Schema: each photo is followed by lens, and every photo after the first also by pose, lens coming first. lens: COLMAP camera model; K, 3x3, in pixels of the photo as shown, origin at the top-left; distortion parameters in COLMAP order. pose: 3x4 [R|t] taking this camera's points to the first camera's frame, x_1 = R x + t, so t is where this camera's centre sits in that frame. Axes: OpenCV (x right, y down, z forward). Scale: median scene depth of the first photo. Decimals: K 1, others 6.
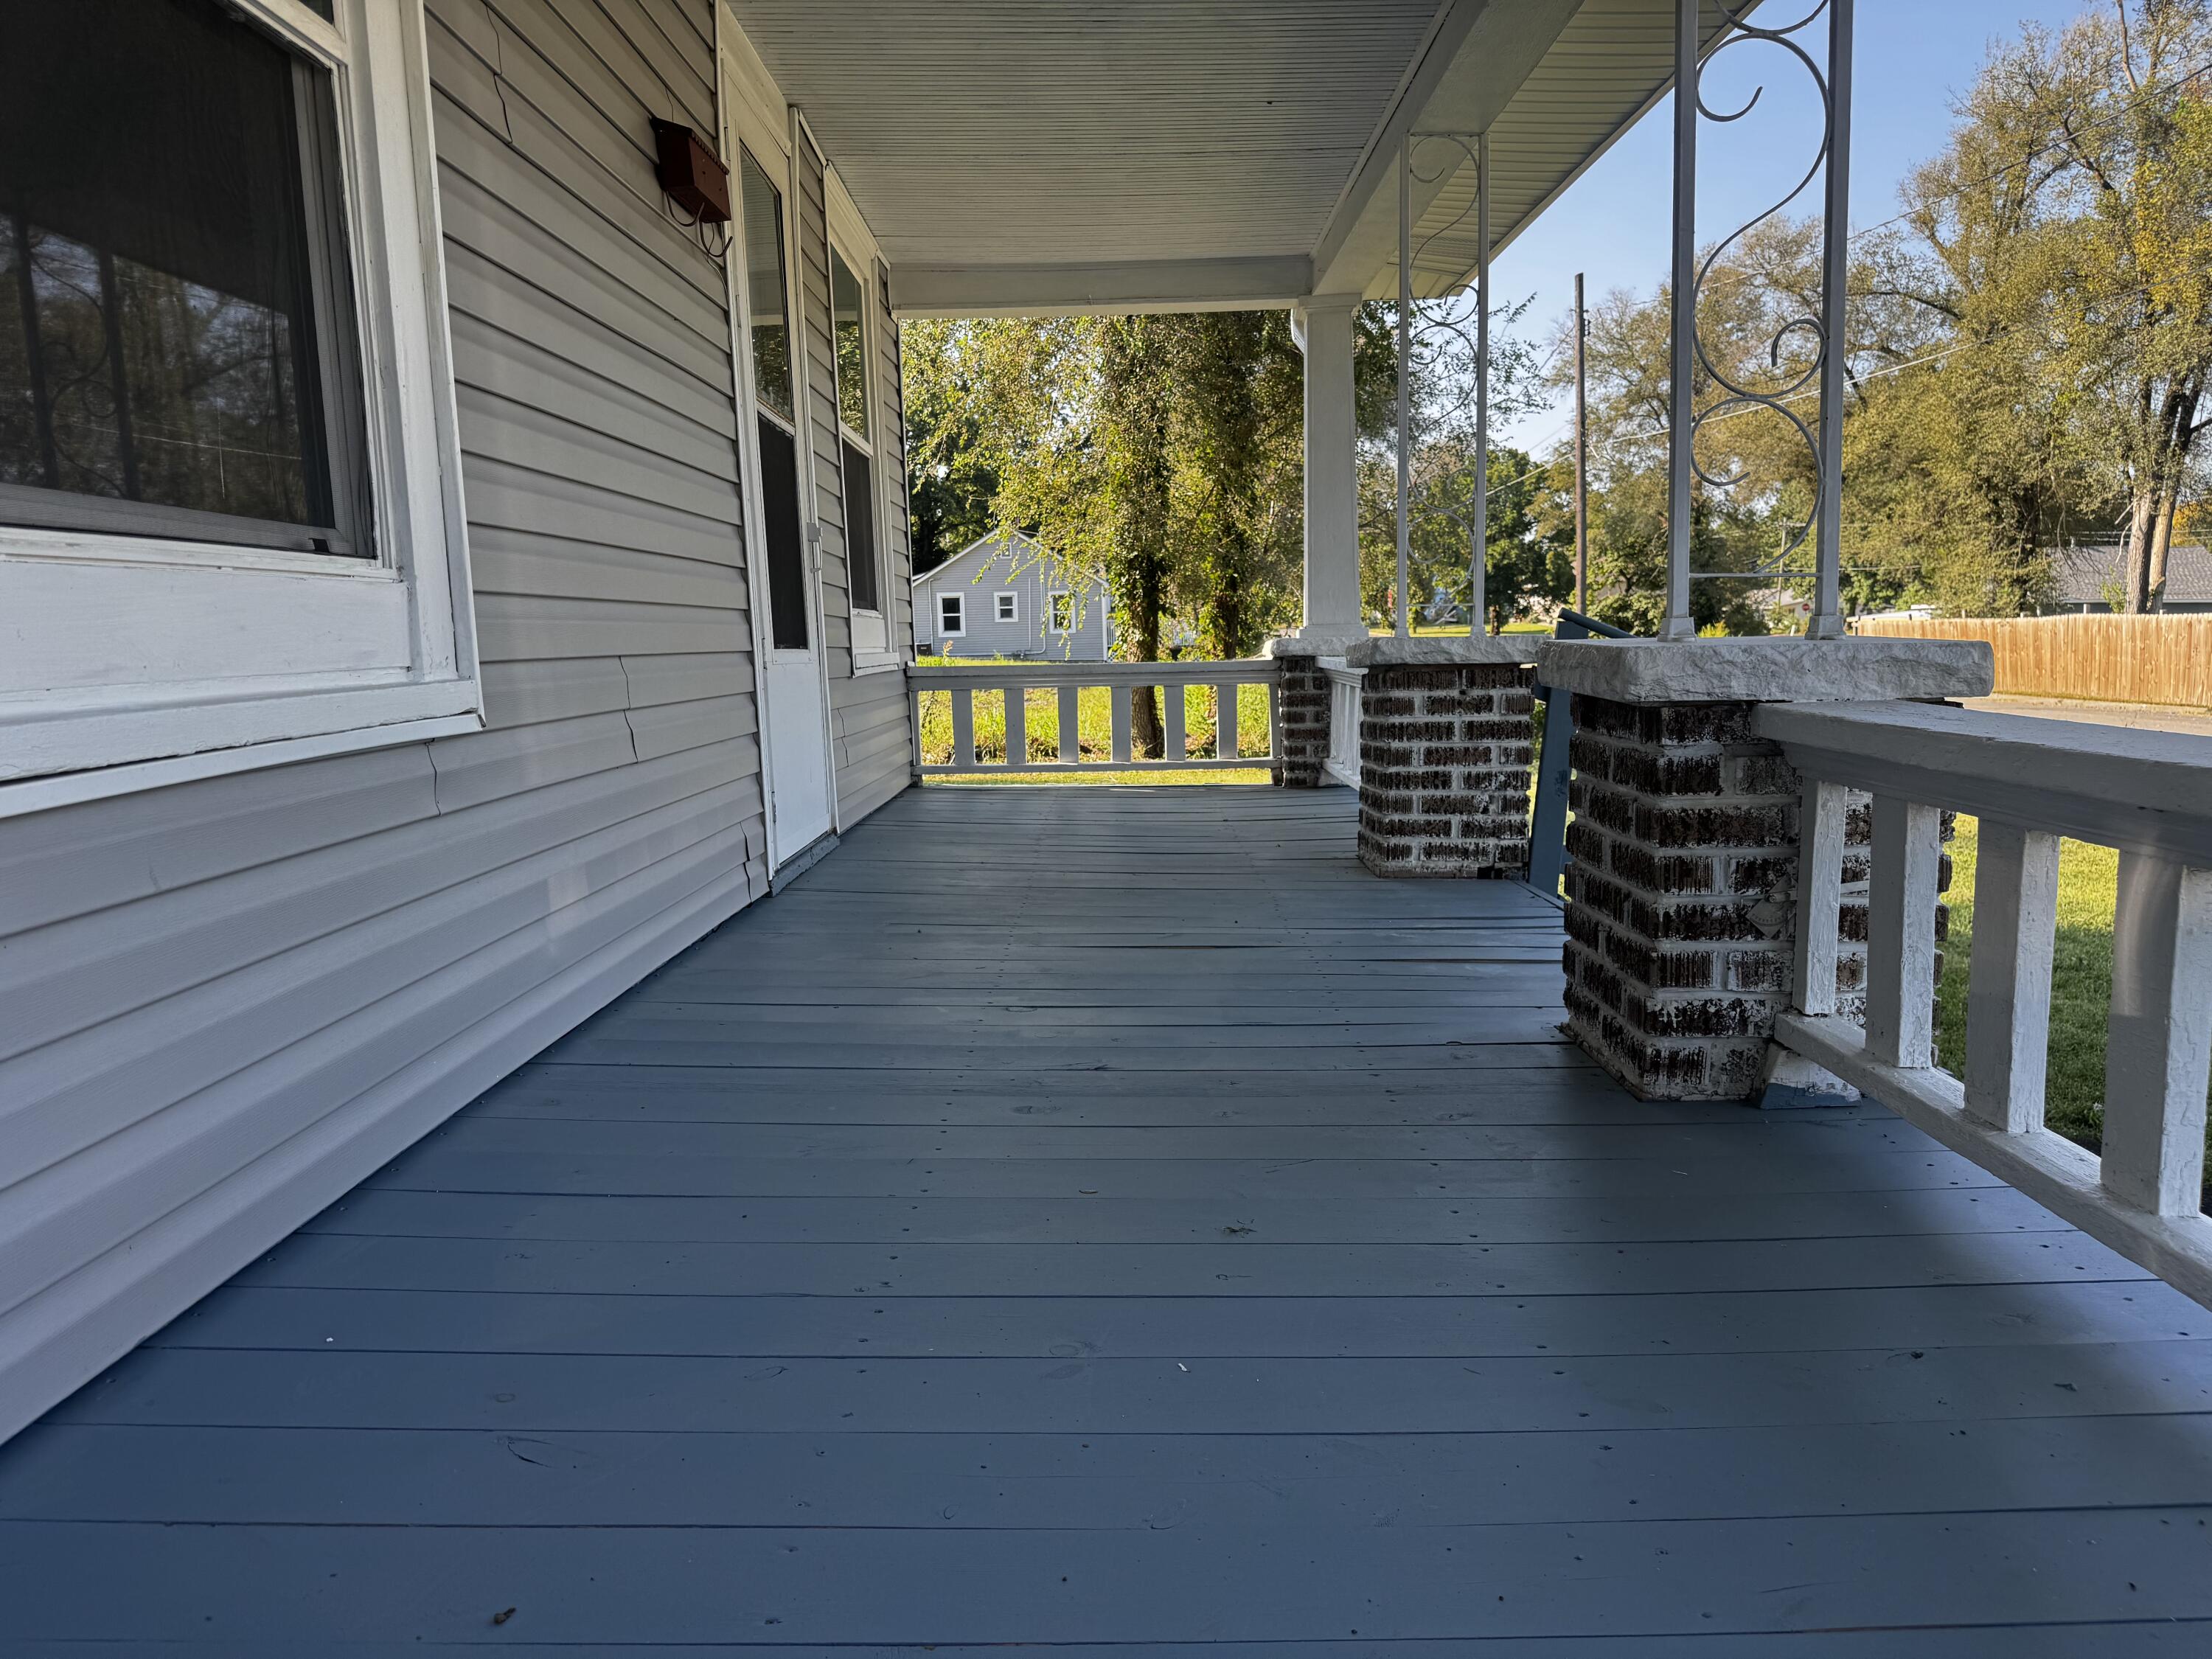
lens RADIAL K [[1531.3, 0, 1102.6], [0, 1531.3, 836.5], [0, 0, 1]] dist [0.059217, -0.084879]
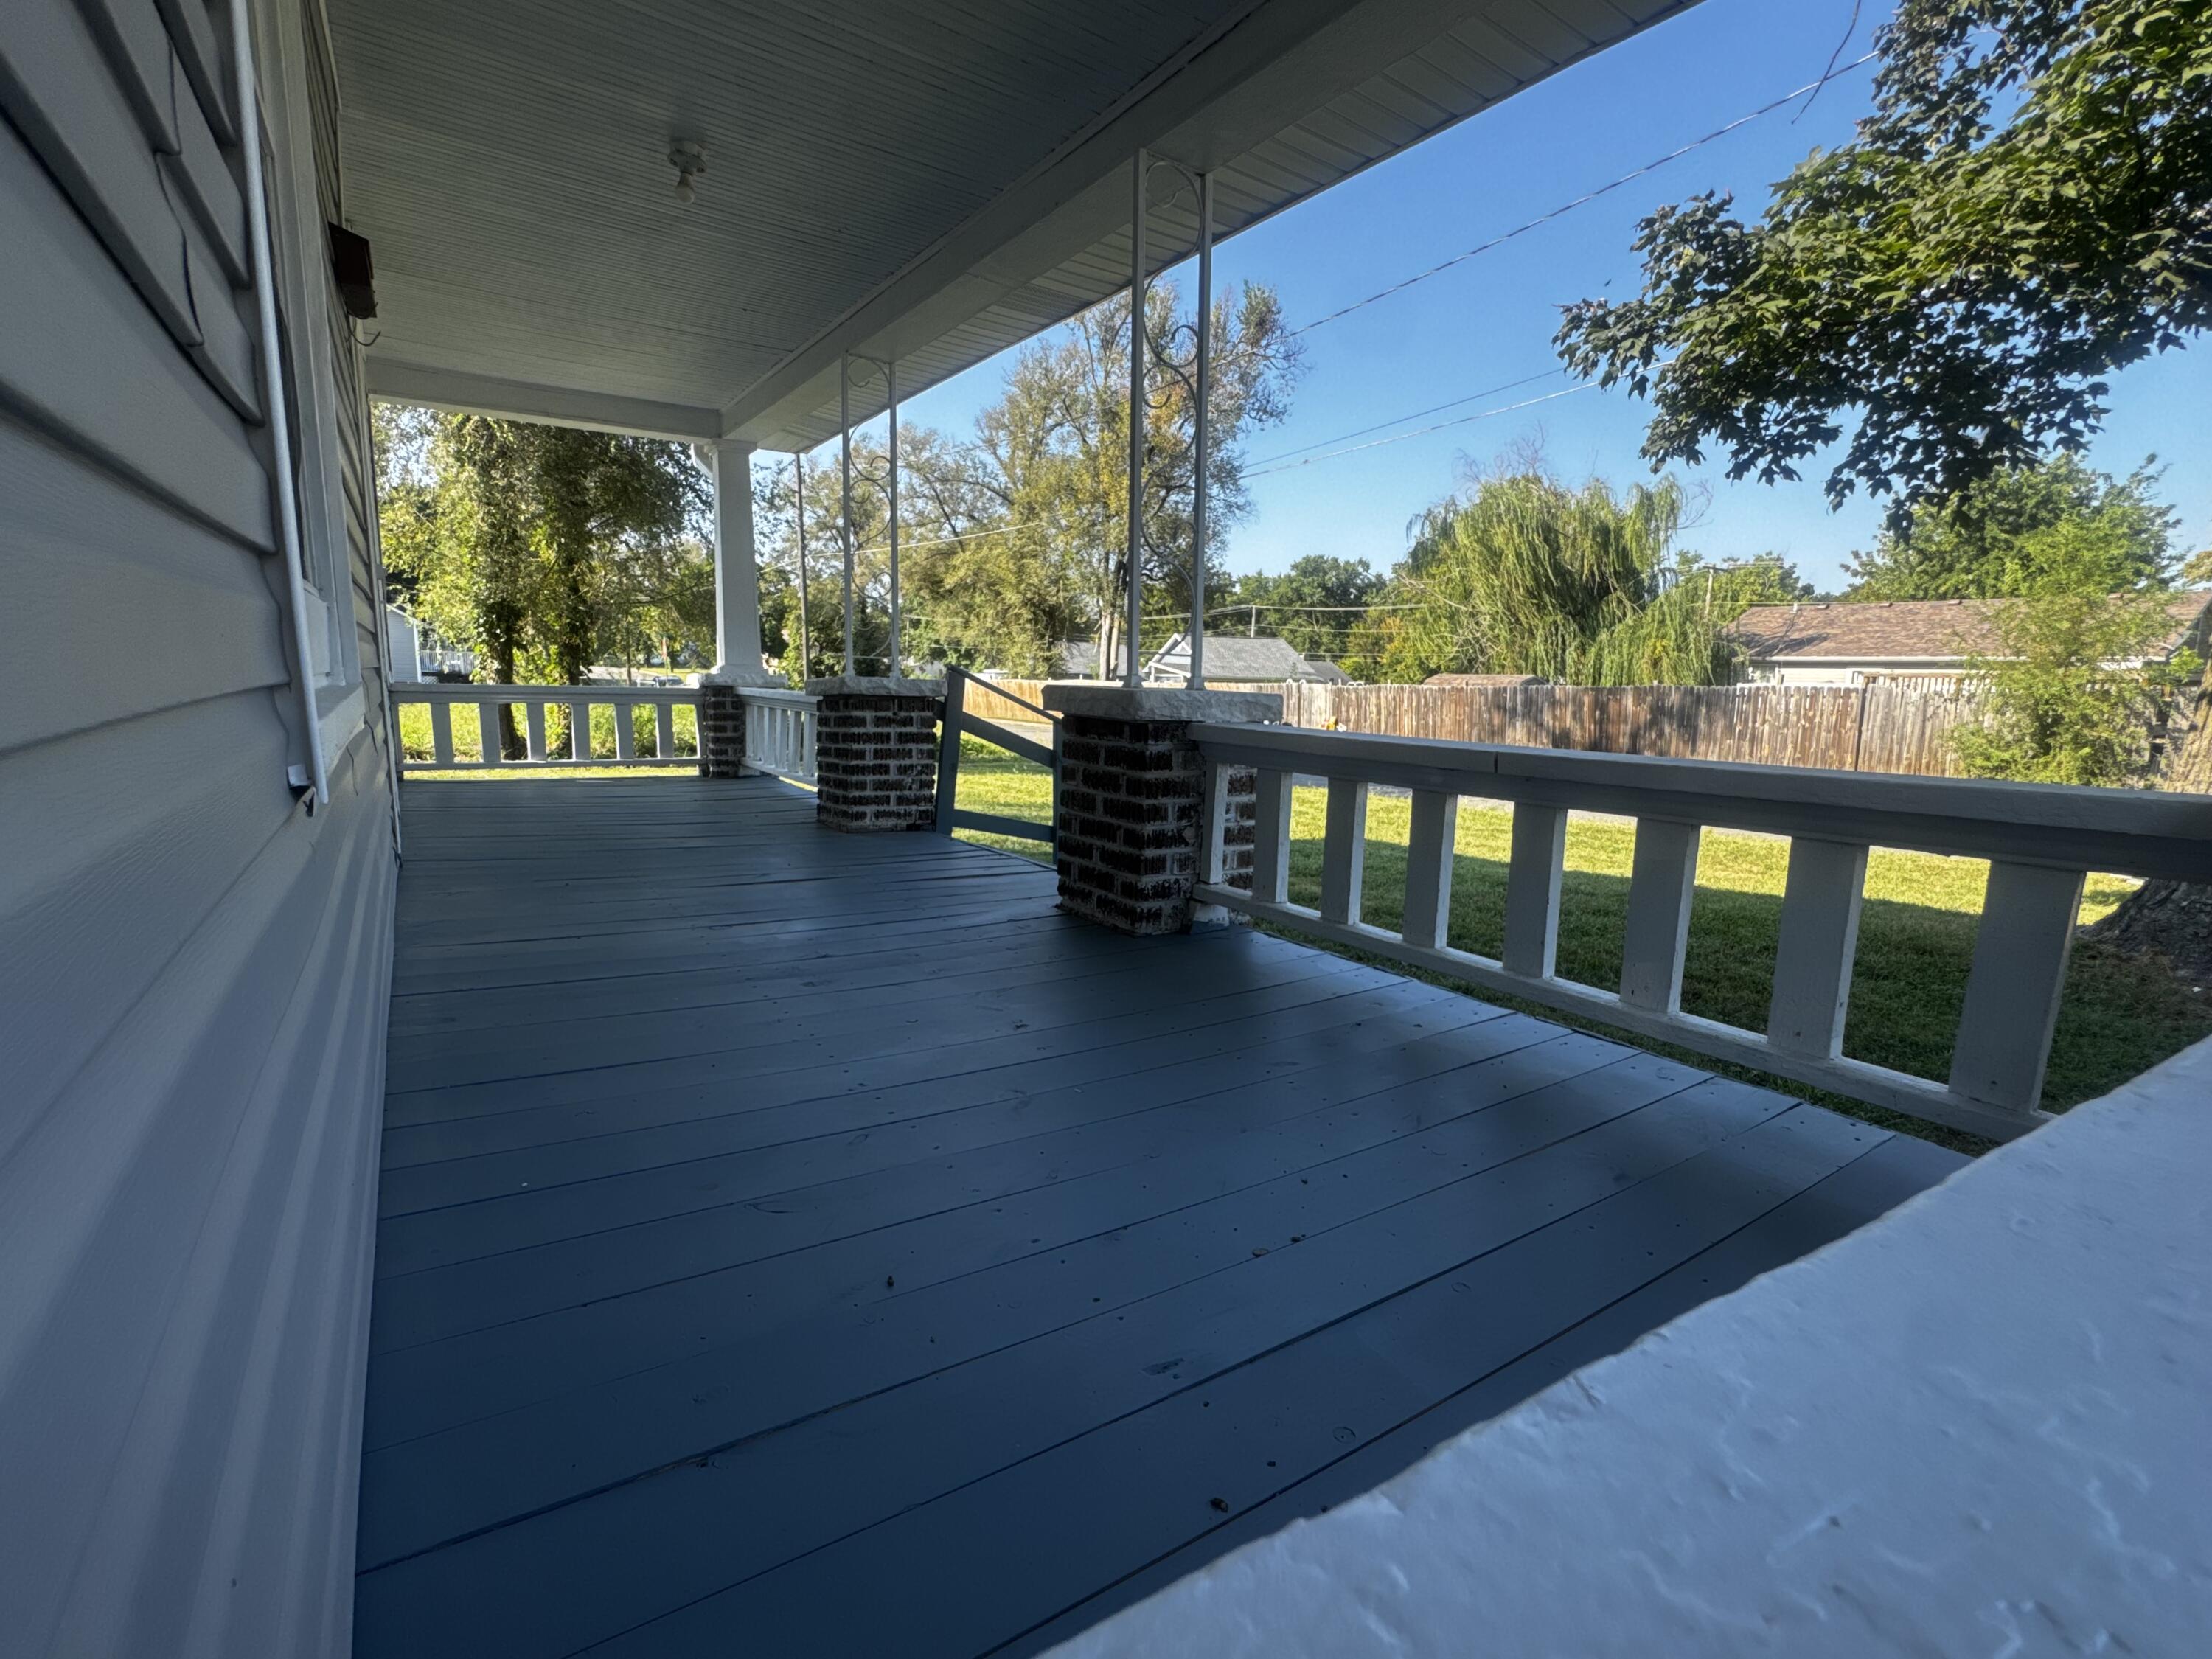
lens RADIAL K [[1031.6, 0, 1106.0], [0, 1031.6, 829.5], [0, 0, 1]] dist [-0.018715, -0.000221]
pose [[0.822473, -0.039280, 0.567446, -0.191967], [0.030669, 0.999224, 0.024717, 0.005649], [-0.567977, -0.002926, 0.823039, 0.003785]]
